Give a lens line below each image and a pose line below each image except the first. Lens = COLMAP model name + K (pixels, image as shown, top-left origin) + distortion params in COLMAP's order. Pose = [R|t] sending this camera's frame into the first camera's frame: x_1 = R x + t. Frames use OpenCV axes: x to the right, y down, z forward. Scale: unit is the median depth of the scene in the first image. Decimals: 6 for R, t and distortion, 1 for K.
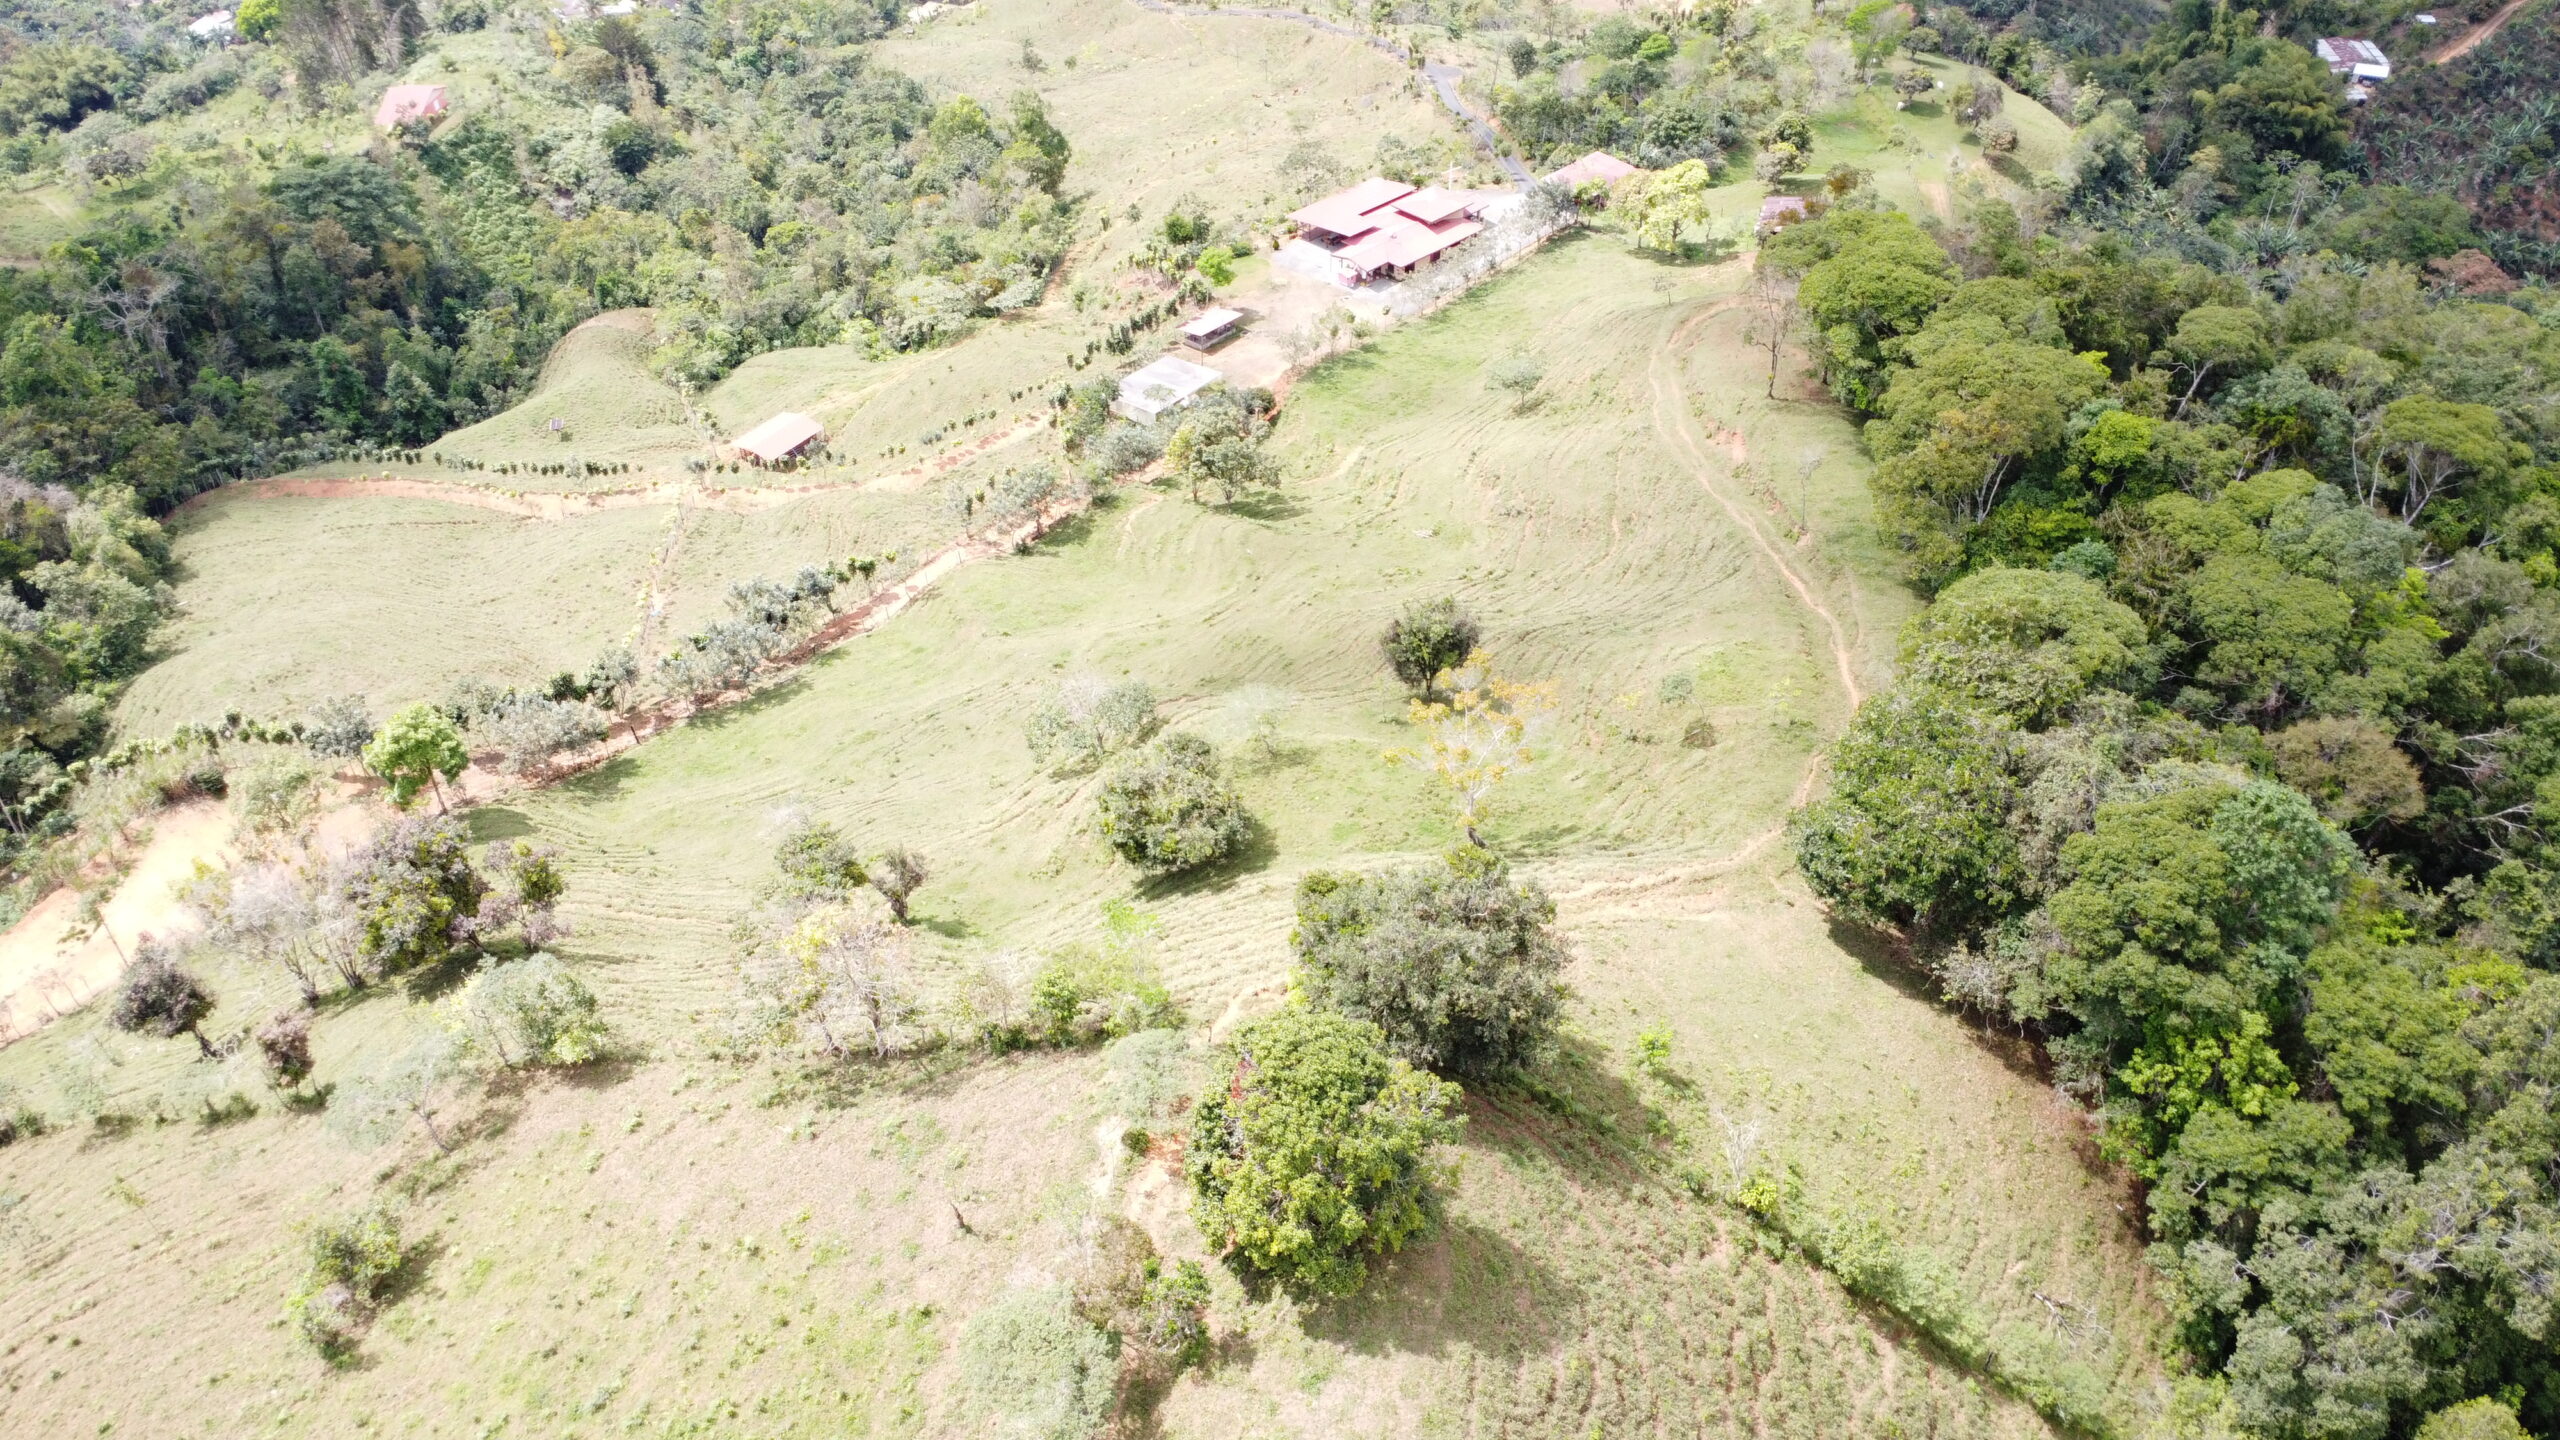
lens RADIAL K [[1920.7, 0, 1283.5], [0, 1920.7, 712.5], [0, 0, 1]] dist [0.001854, 0.000526]
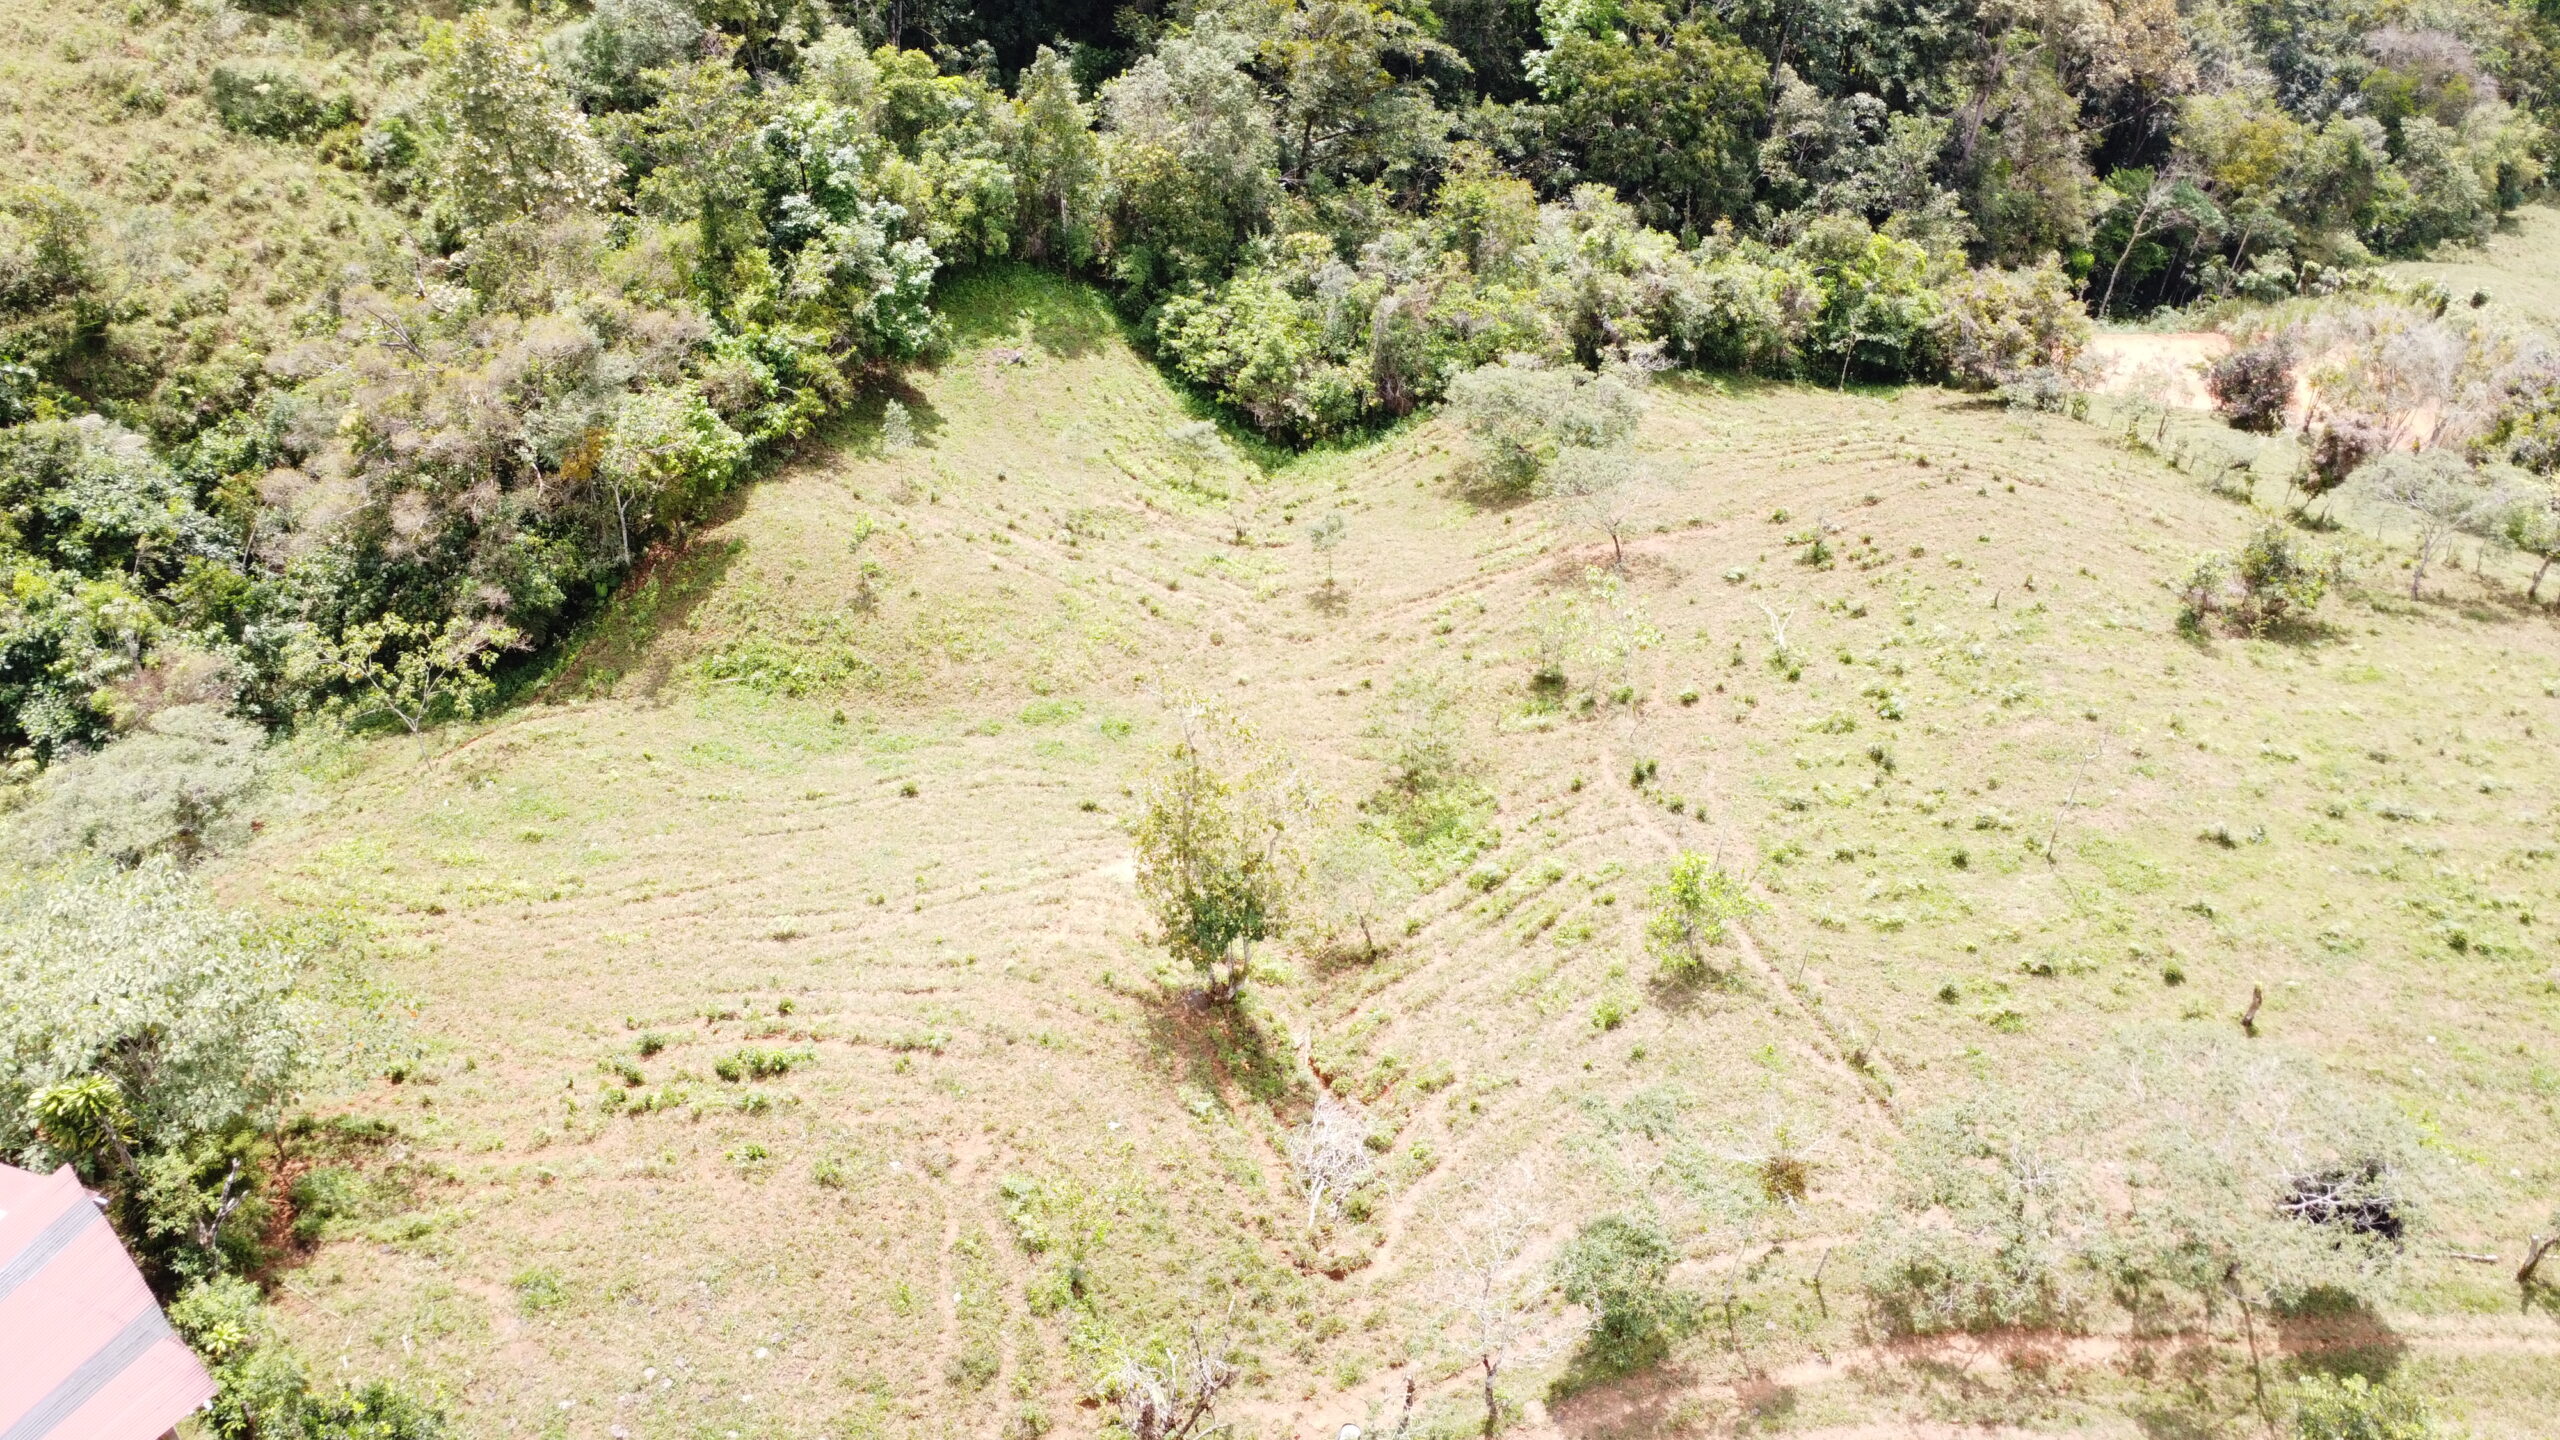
lens RADIAL K [[1909.4, 0, 1286.0], [0, 1909.4, 731.2], [0, 0, 1]] dist [0.000697, 0.004115]
pose [[0.356508, 0.639931, -0.680728, 0.005785], [-0.594150, 0.717579, 0.363408, 0.178501], [0.721032, 0.274897, 0.636038, 0.069994]]
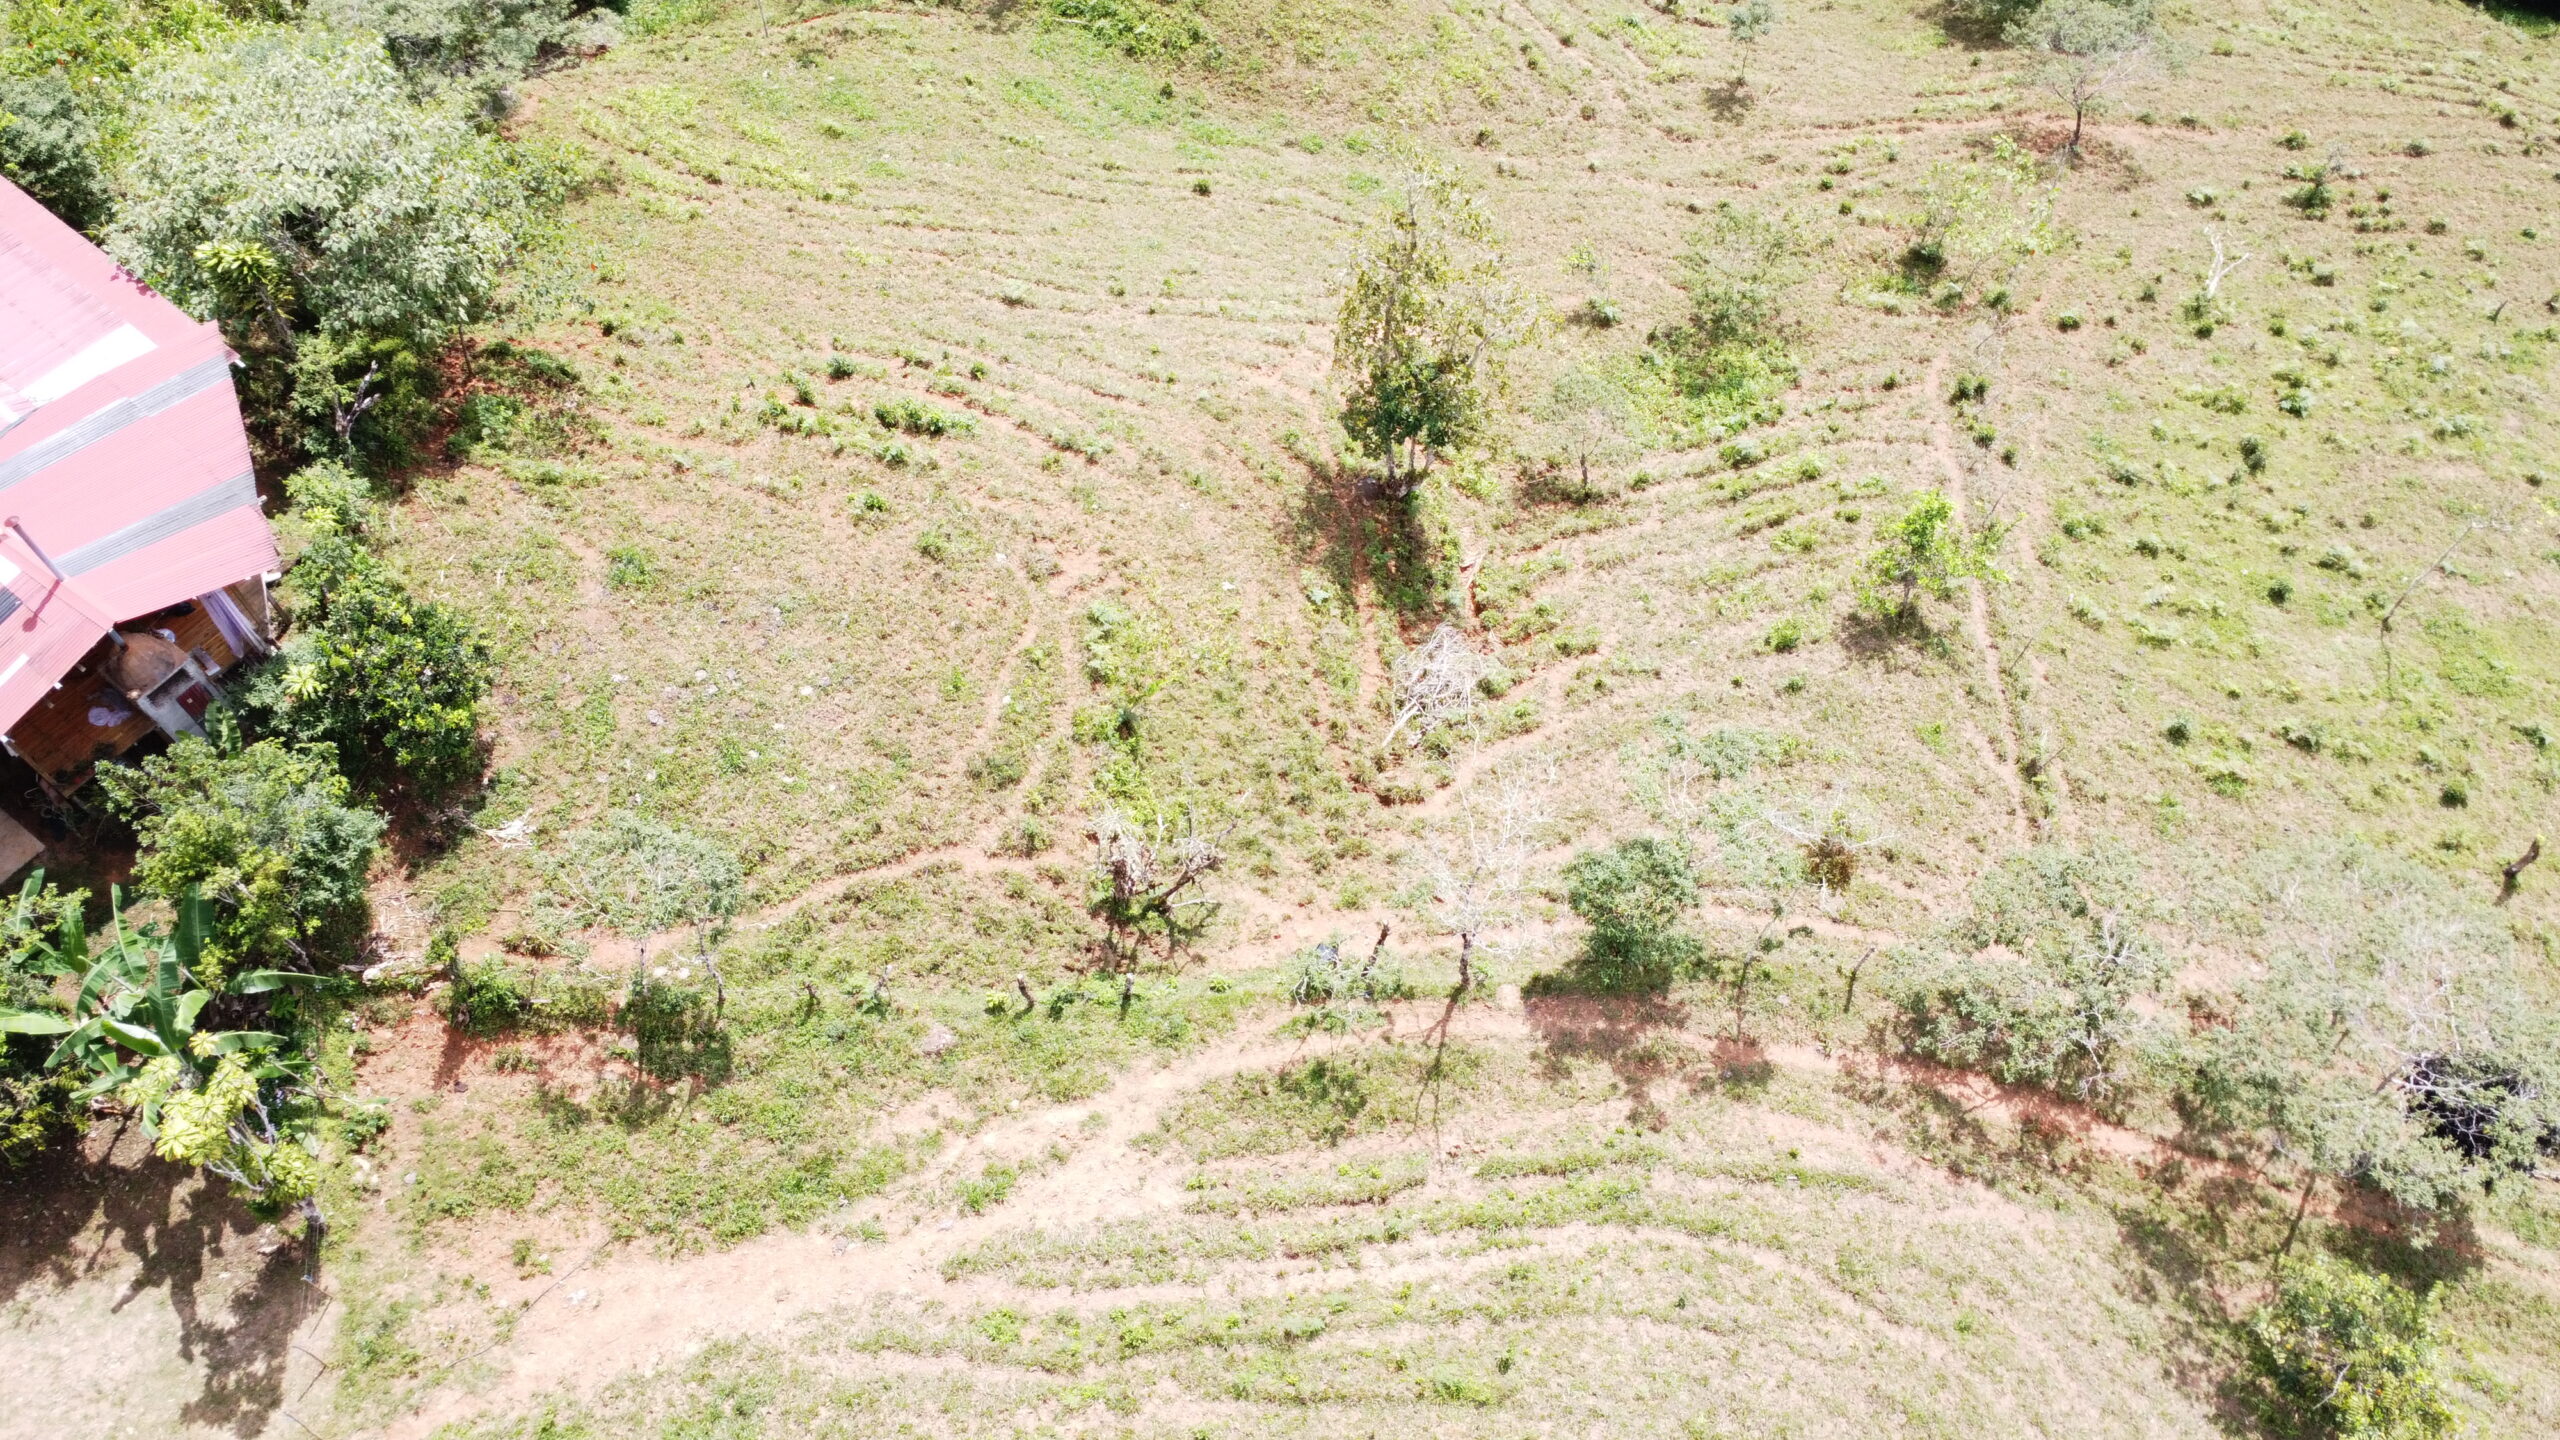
lens RADIAL K [[1915.0, 0, 1286.1], [0, 1915.0, 722.9], [0, 0, 1]] dist [0.001830, -0.001084]
pose [[-0.001035, 0.861262, -0.508160, -0.003473], [-0.648839, 0.386093, 0.655698, 0.155307], [0.760925, 0.330392, 0.558421, 0.115889]]
